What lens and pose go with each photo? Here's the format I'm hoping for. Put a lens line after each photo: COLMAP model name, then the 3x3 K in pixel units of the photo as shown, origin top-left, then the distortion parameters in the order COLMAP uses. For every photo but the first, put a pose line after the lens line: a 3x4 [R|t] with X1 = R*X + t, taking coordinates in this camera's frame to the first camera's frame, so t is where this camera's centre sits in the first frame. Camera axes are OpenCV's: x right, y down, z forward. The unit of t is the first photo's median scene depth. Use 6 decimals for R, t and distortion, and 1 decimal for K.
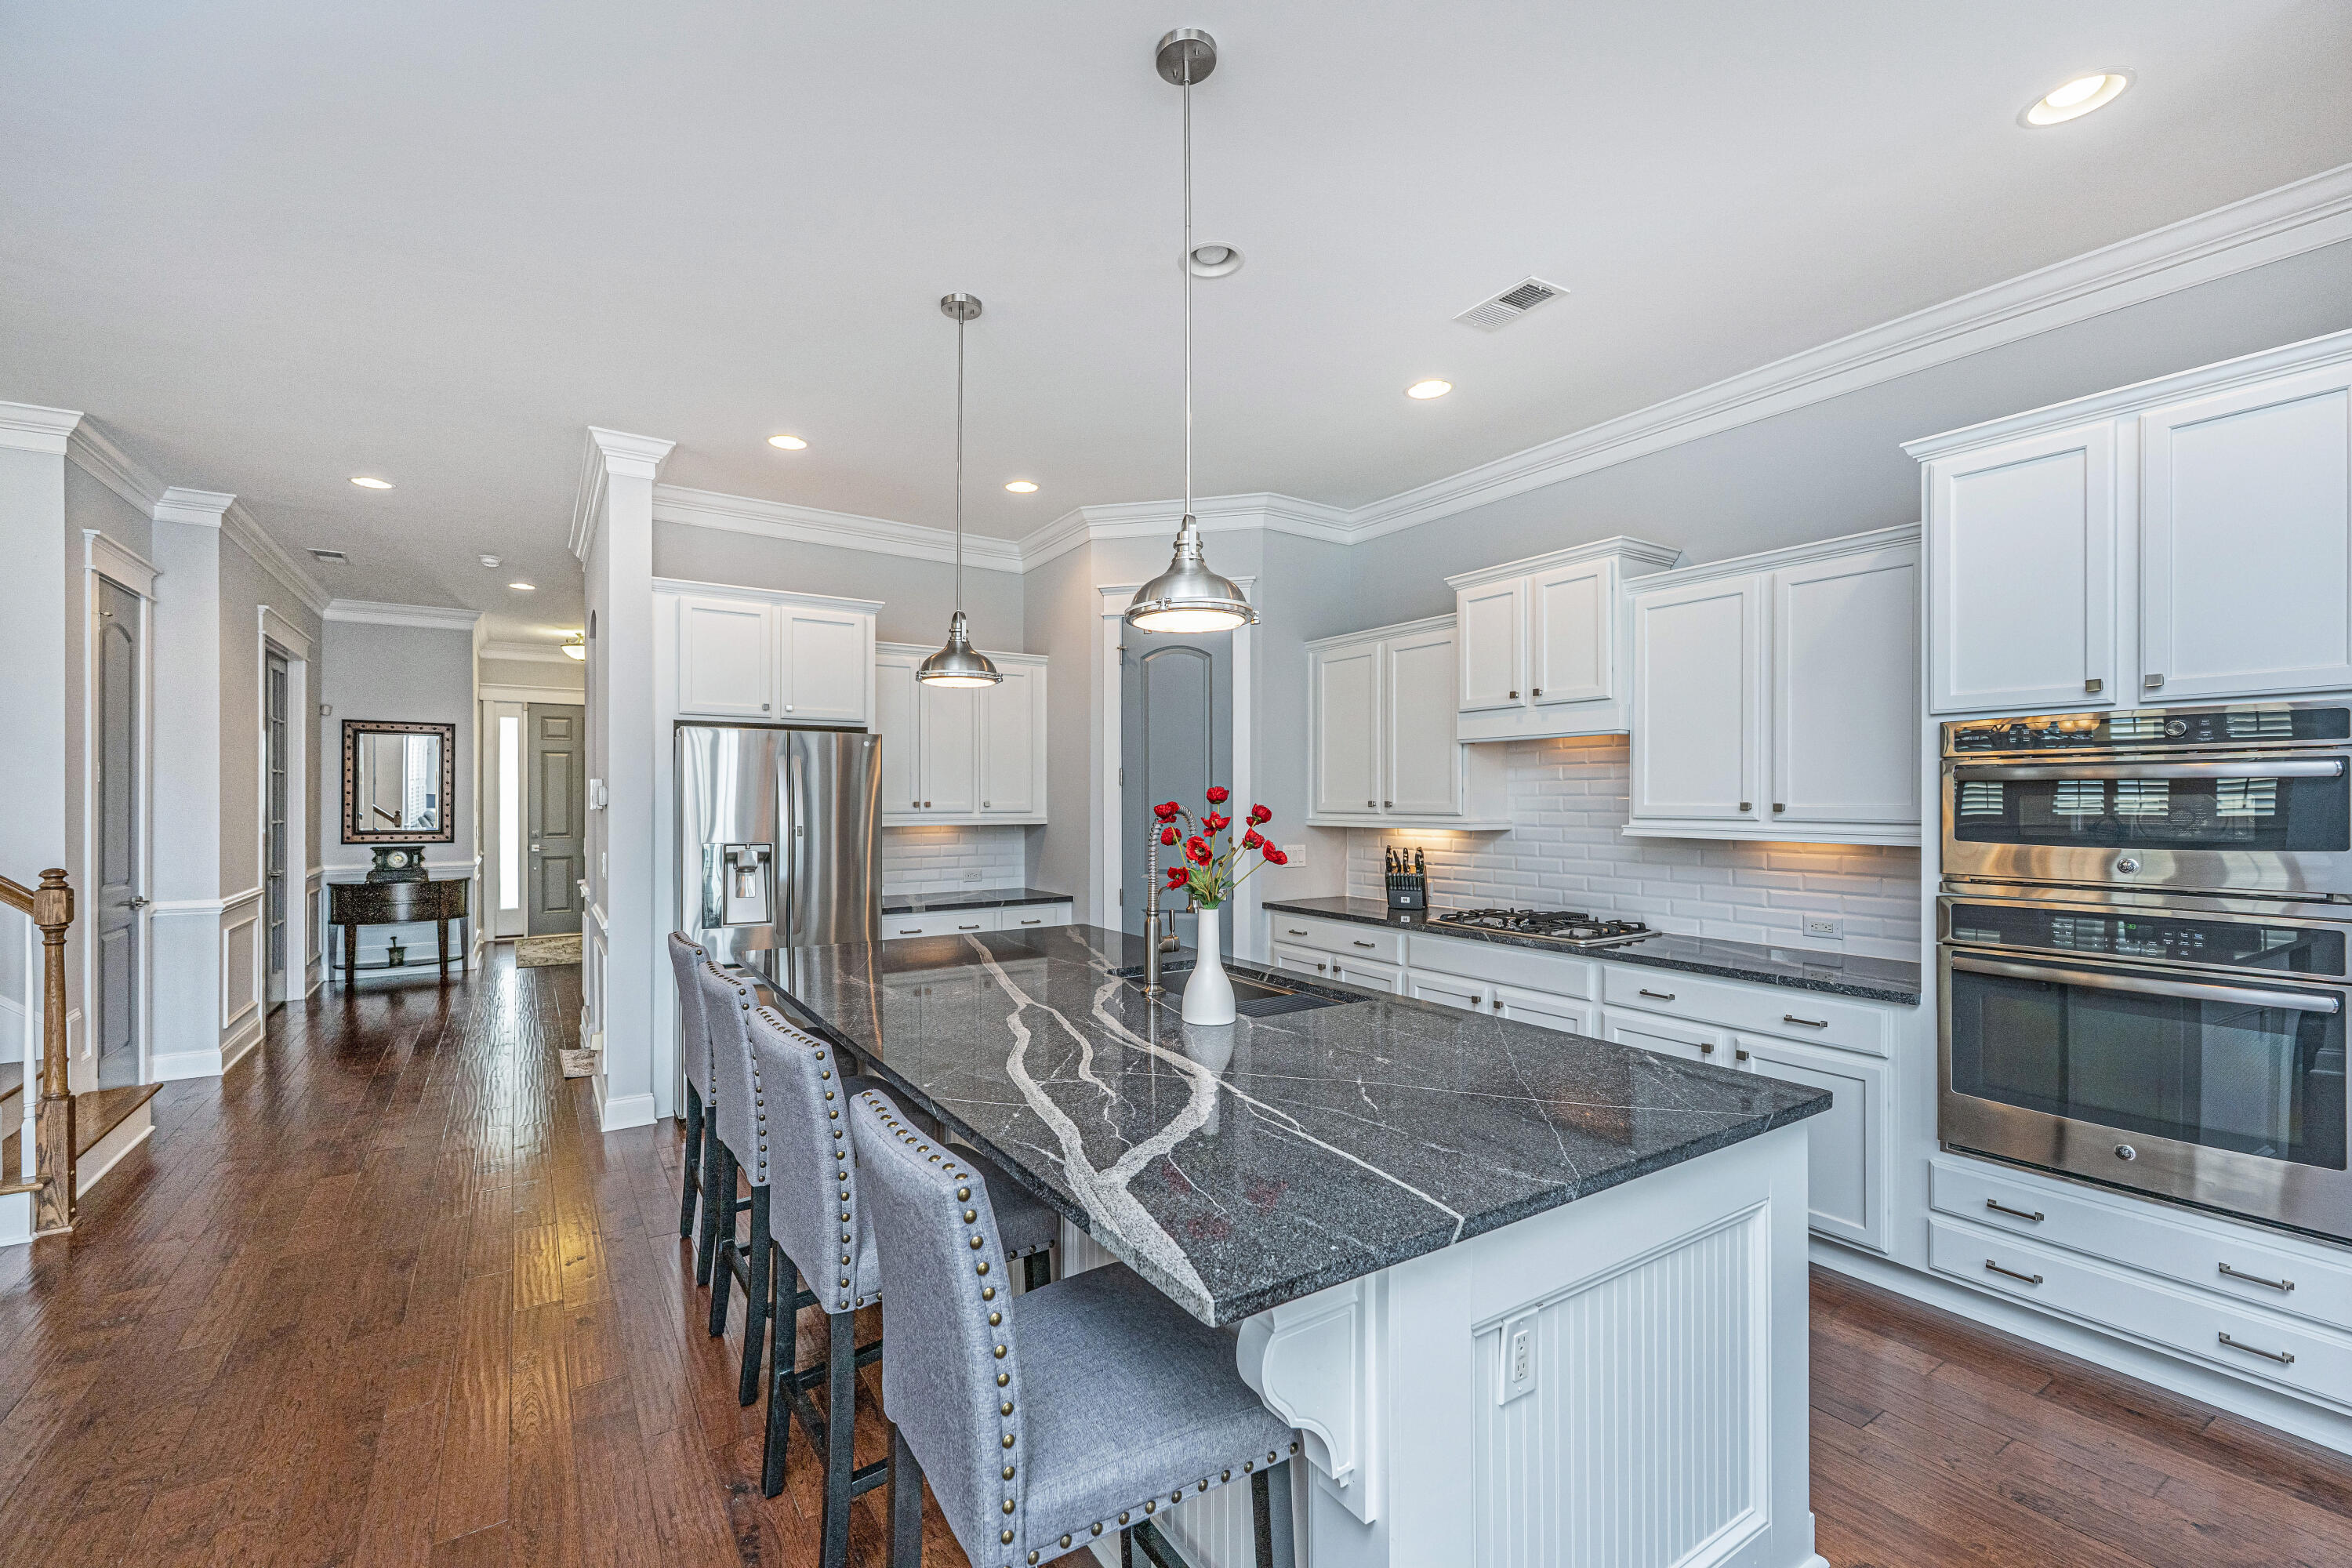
lens RADIAL K [[942.0, 0, 1106.4], [0, 942.0, 802.4], [0, 0, 1]] dist [-0.003198, 0.000279]
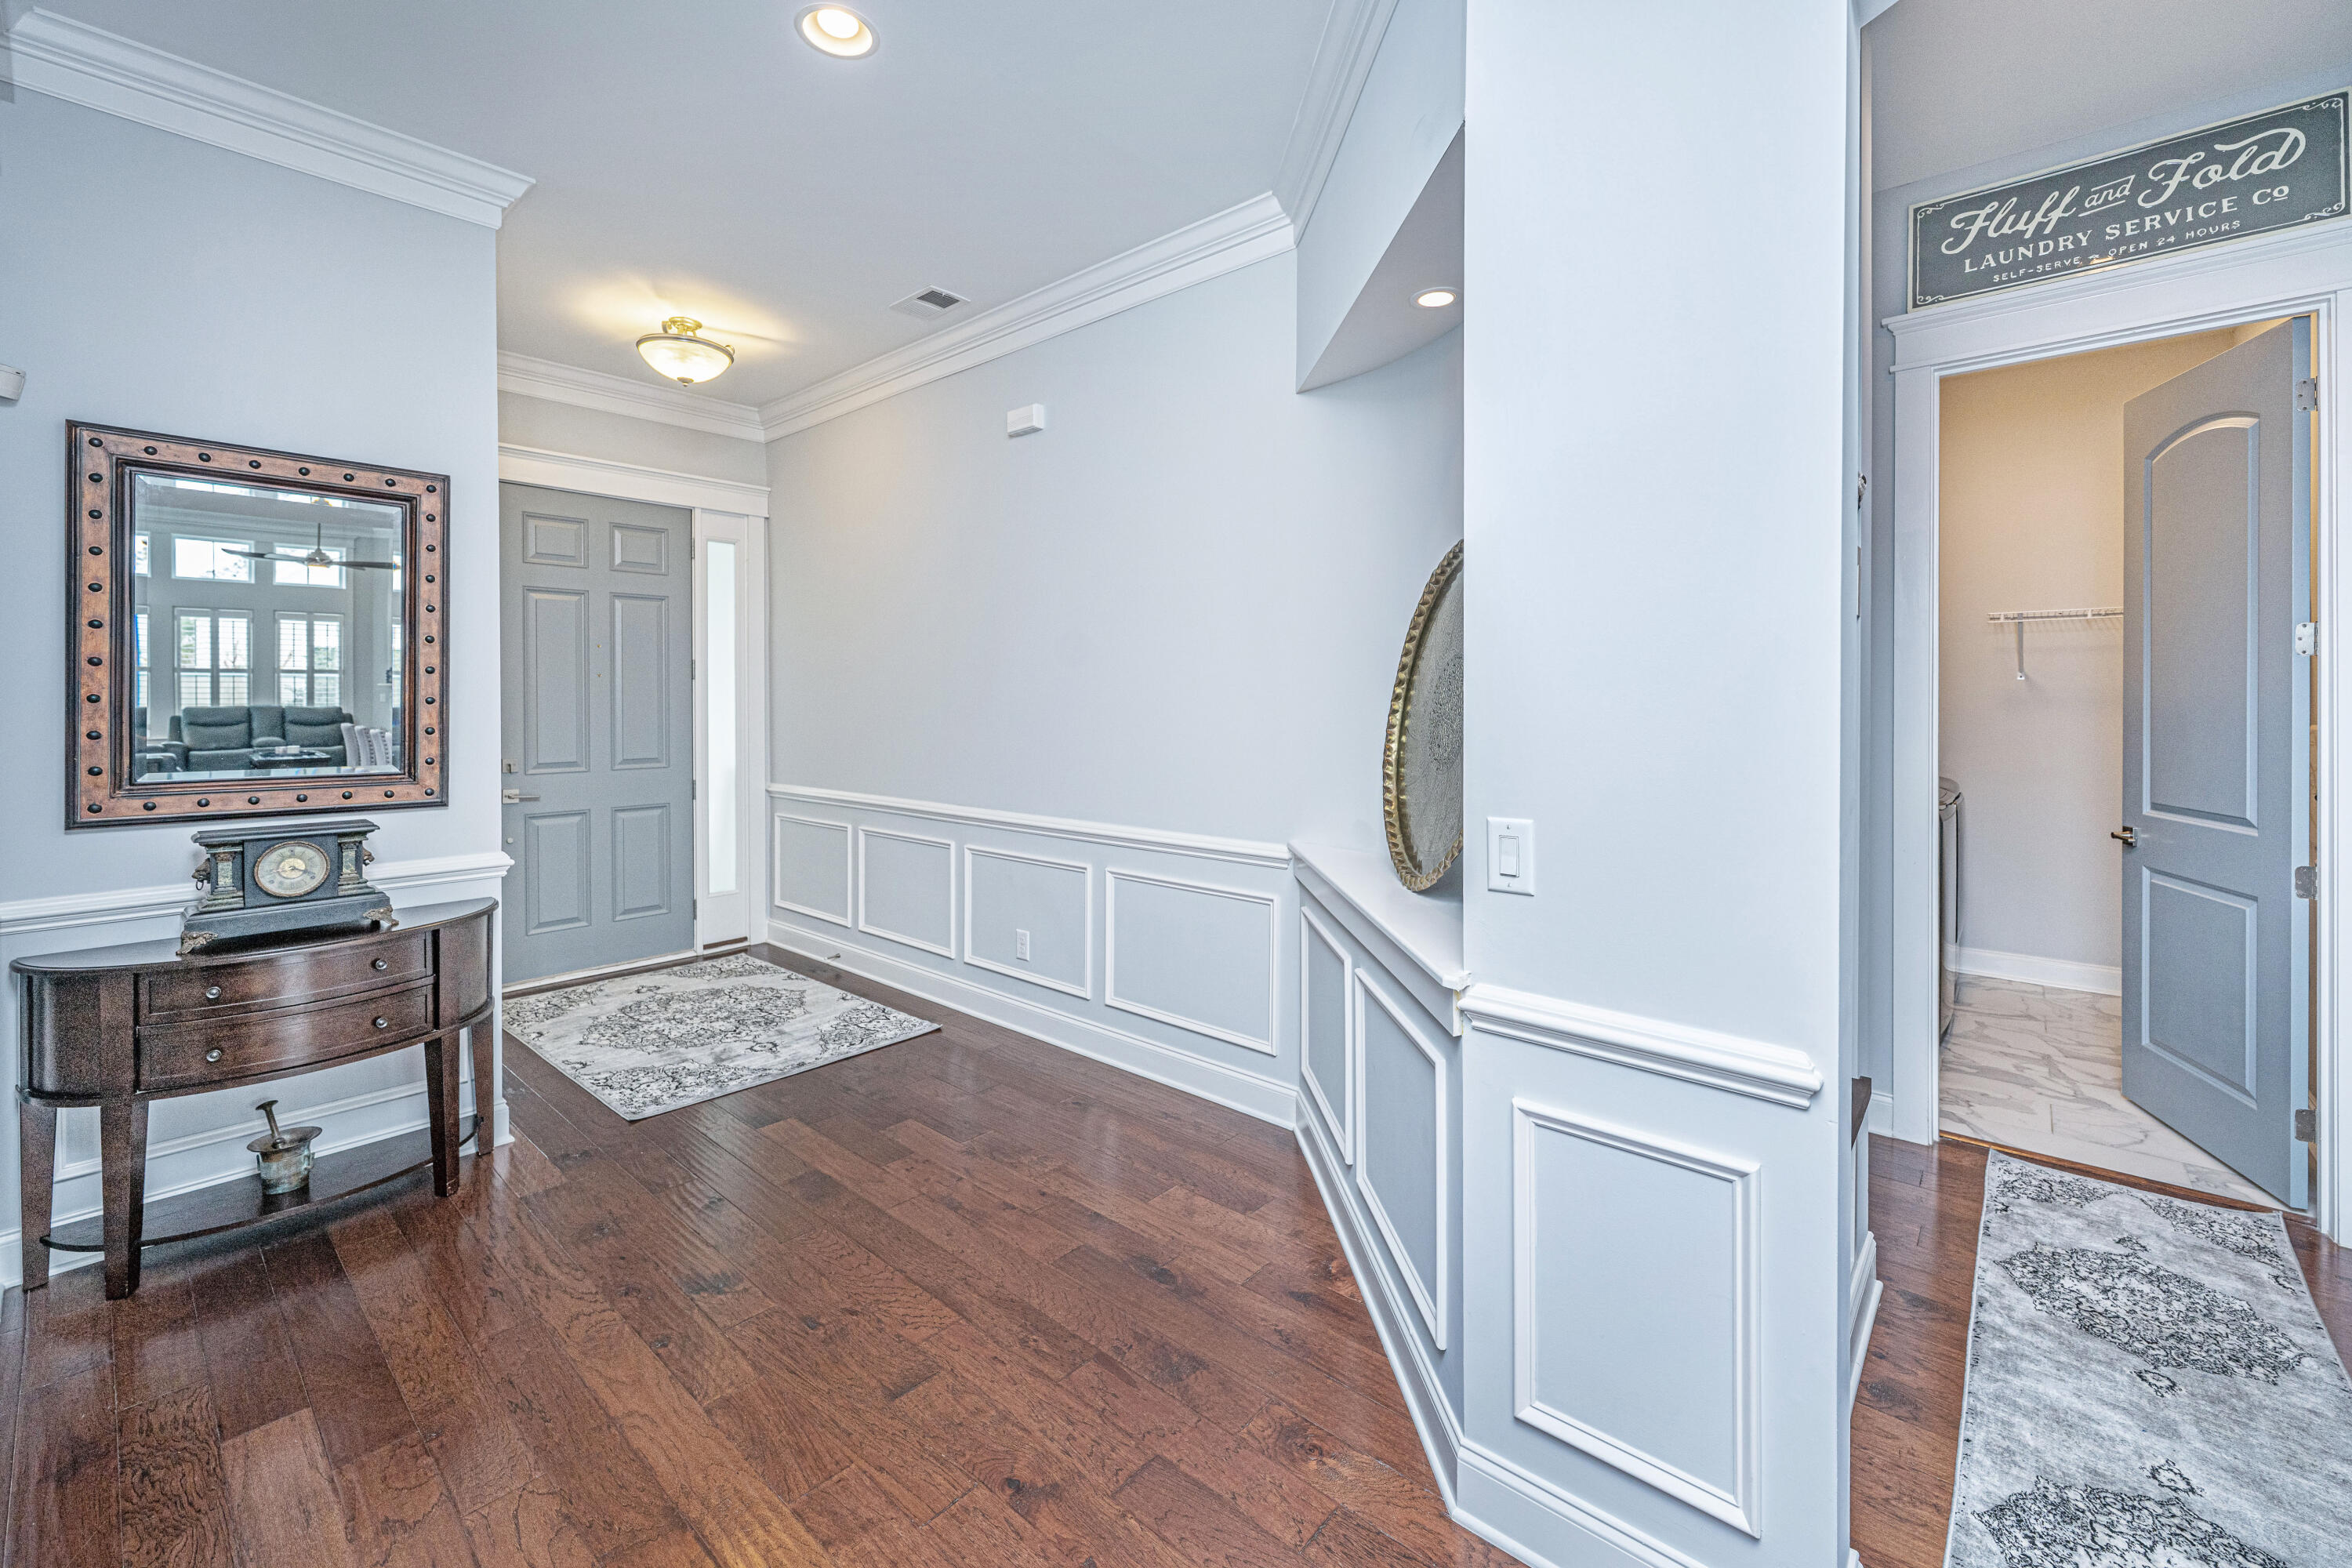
lens RADIAL K [[942.0, 0, 1199.5], [0, 942.0, 698.1], [0, 0, 1]] dist [-0.003198, 0.000279]
pose [[0.956782, -0.001246, 0.290804, -0.542073], [0.000181, 0.999993, 0.003689, 0.000633], [-0.290807, -0.003477, 0.956775, 0.592872]]
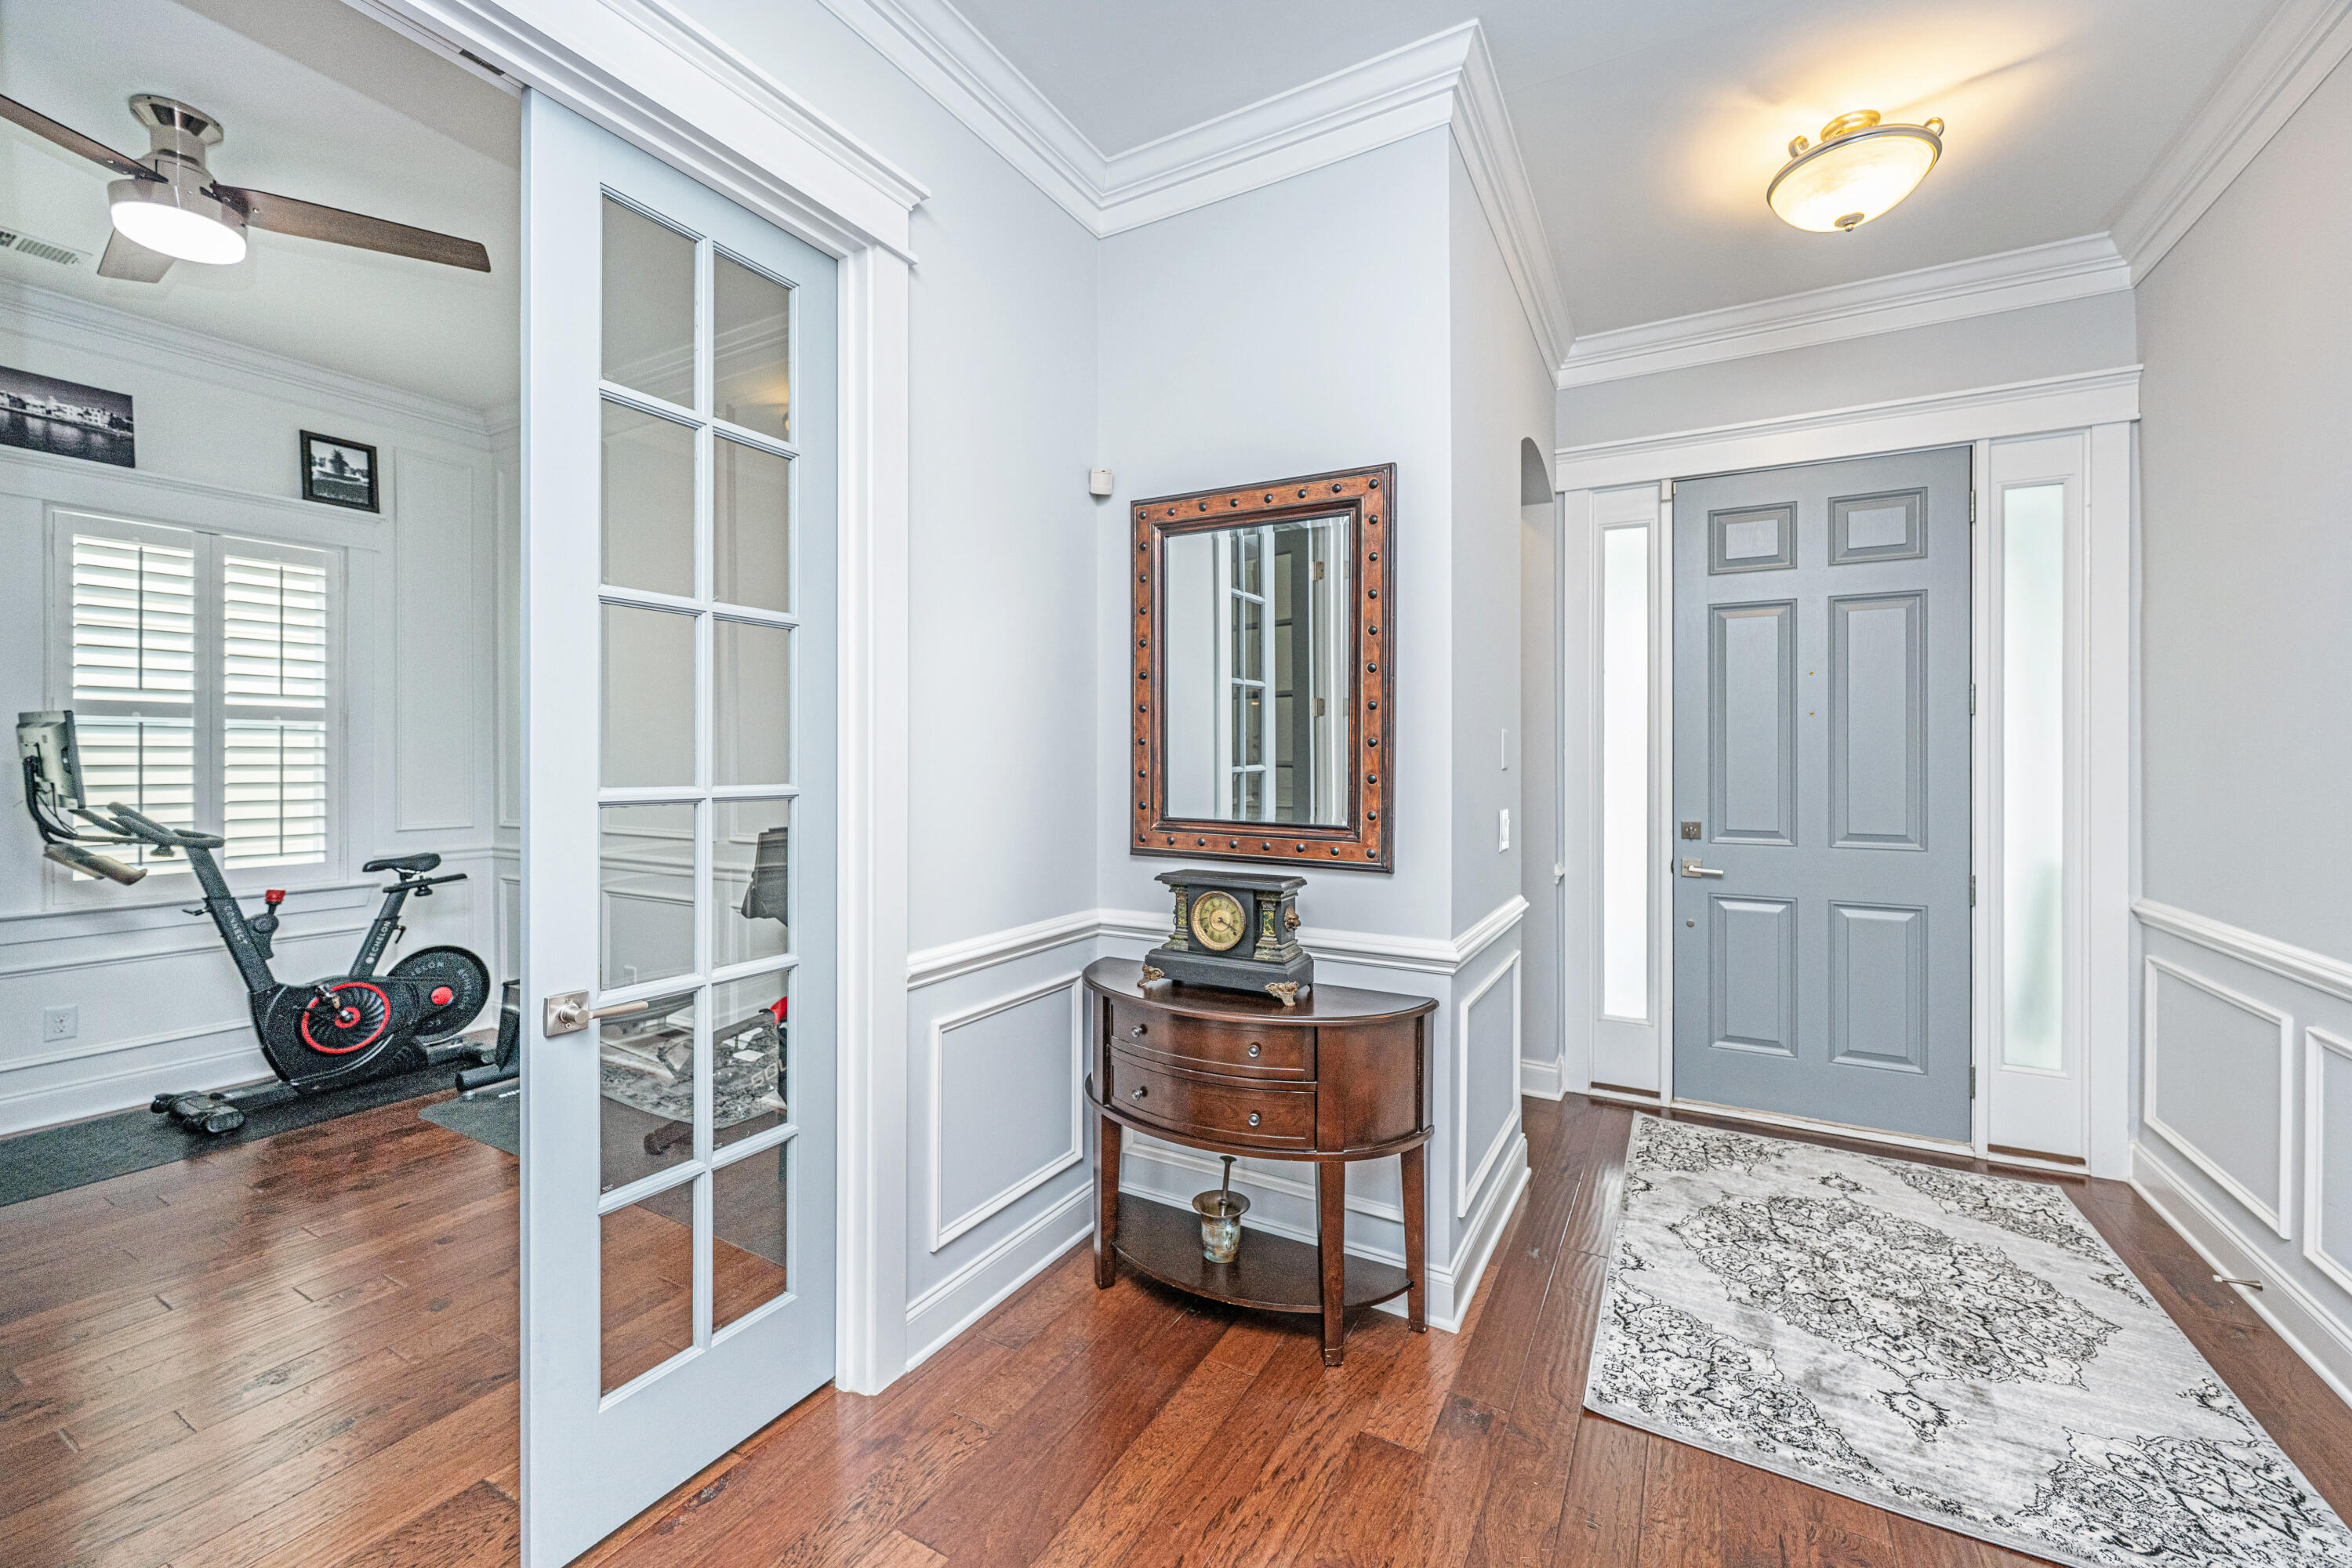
lens RADIAL K [[942.0, 0, 1165.3], [0, 942.0, 756.9], [0, 0, 1]] dist [-0.003198, 0.000279]
pose [[0.464666, 0.003729, -0.885478, -0.485857], [0.002353, 0.999982, 0.005446, 0.005576], [0.885483, -0.004614, 0.464649, 0.833373]]
